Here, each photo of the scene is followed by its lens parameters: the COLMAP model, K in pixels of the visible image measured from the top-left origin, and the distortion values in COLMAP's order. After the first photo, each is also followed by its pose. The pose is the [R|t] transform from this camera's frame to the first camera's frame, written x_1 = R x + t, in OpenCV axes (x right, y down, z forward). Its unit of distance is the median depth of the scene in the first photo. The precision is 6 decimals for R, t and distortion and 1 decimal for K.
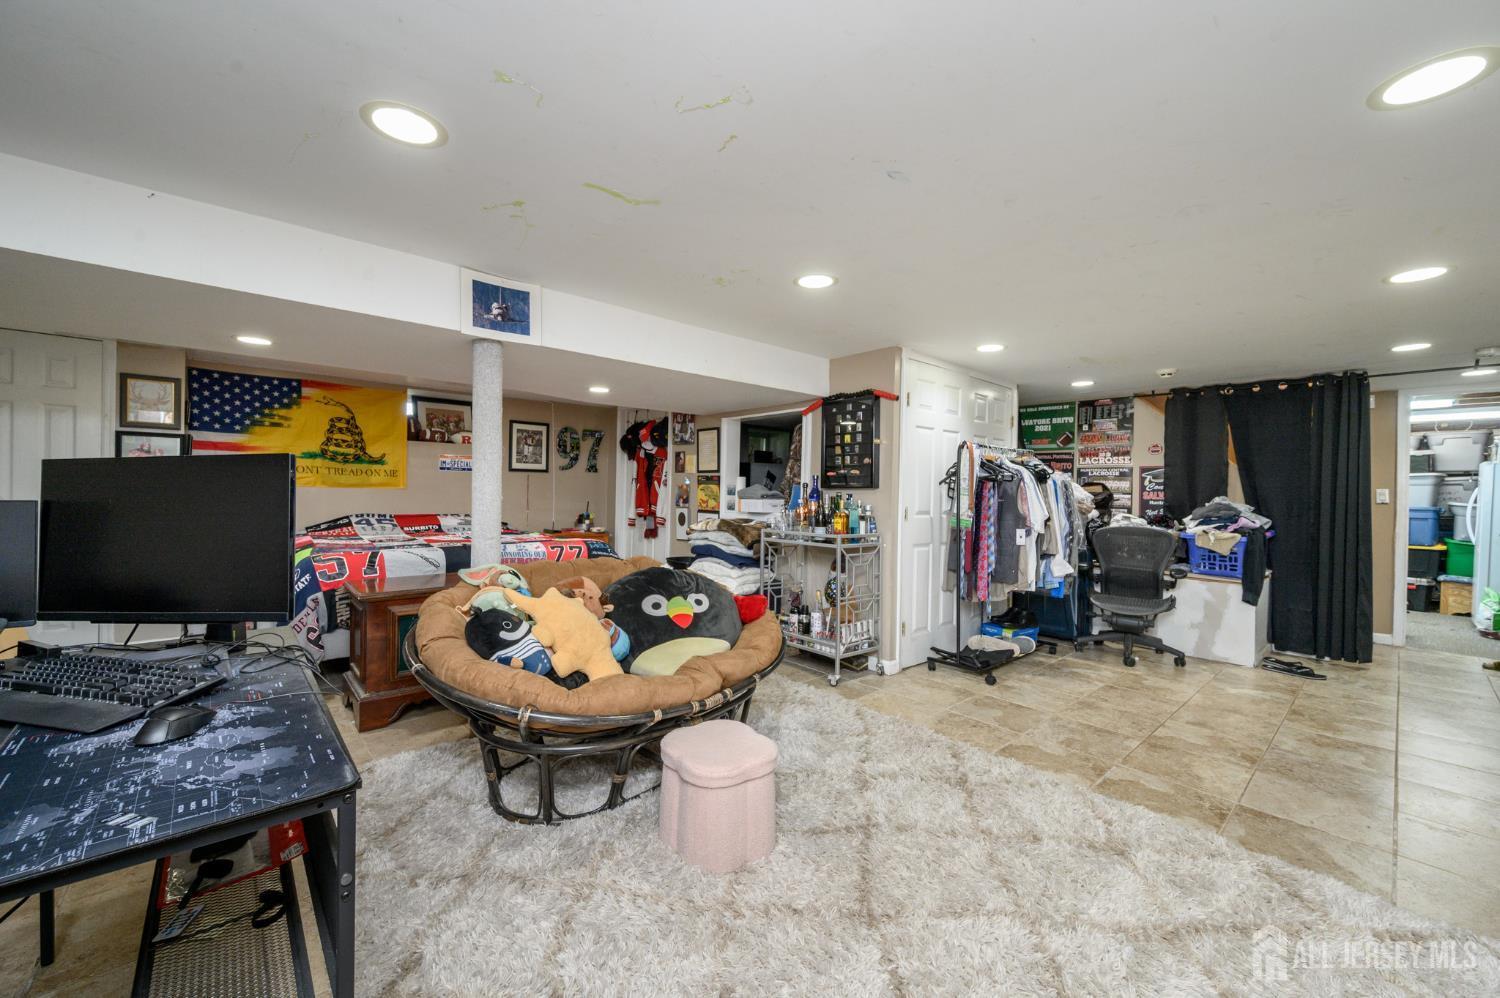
lens RADIAL K [[589.2, 0, 750.2], [0, 589.2, 493.4], [0, 0, 1]] dist [-0.000689, -0.000187]
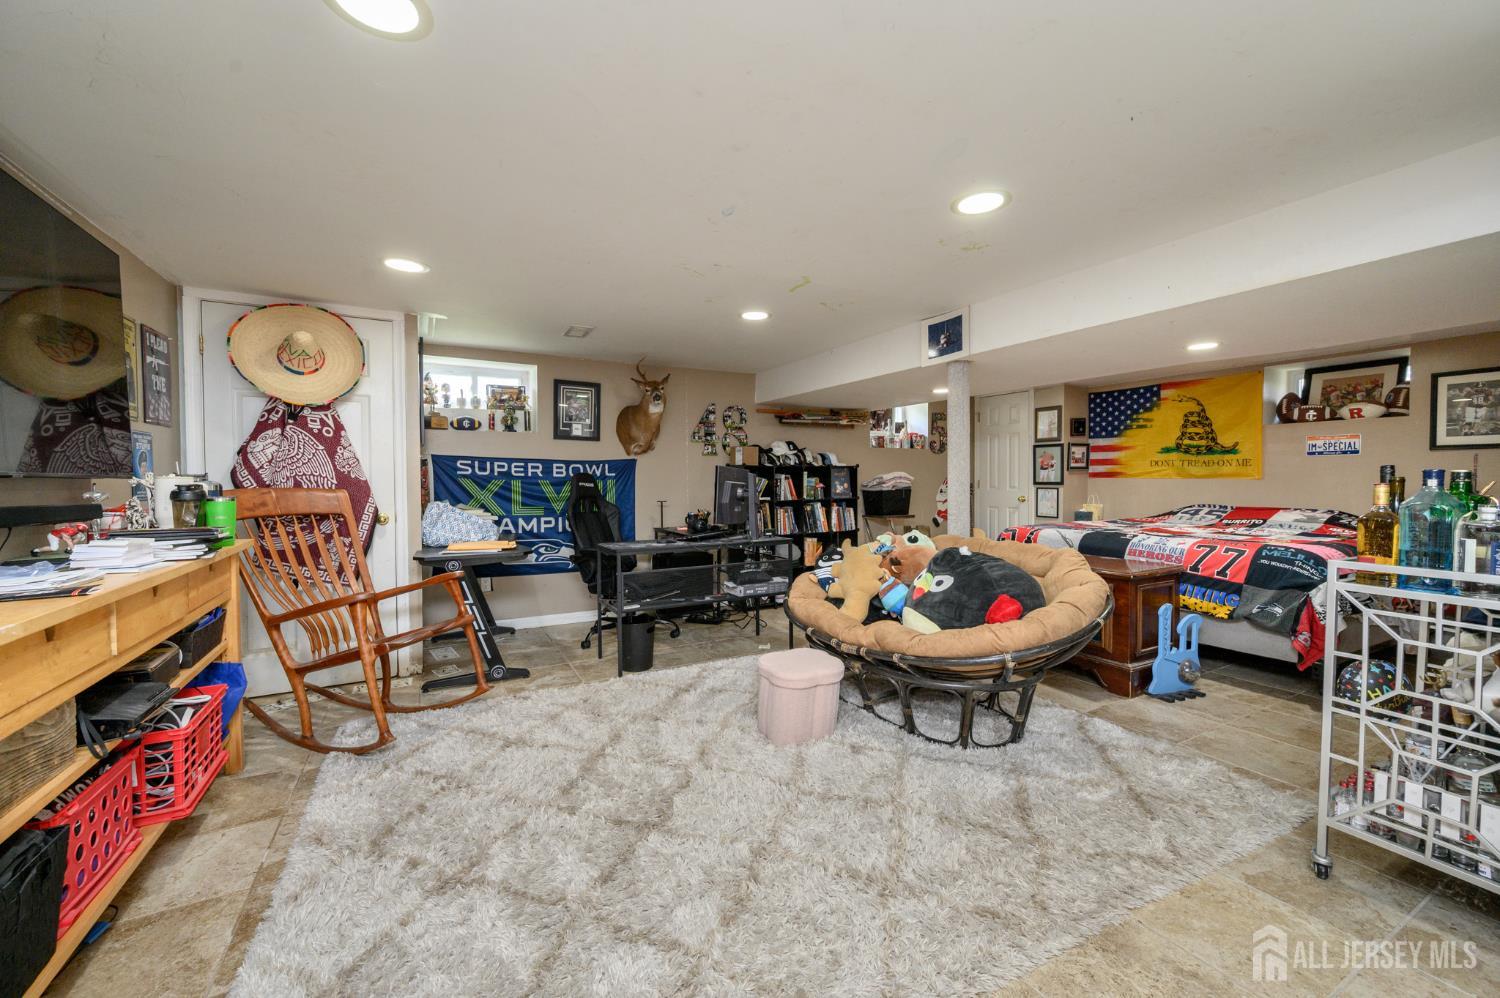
lens RADIAL K [[589.2, 0, 750.1], [0, 589.2, 499.1], [0, 0, 1]] dist [-0.000689, -0.000187]
pose [[-0.217749, 0.016364, -0.975868, 0.531270], [-0.003466, 0.999840, 0.017540, 0.011668], [0.975999, 0.007202, -0.217658, 0.488260]]
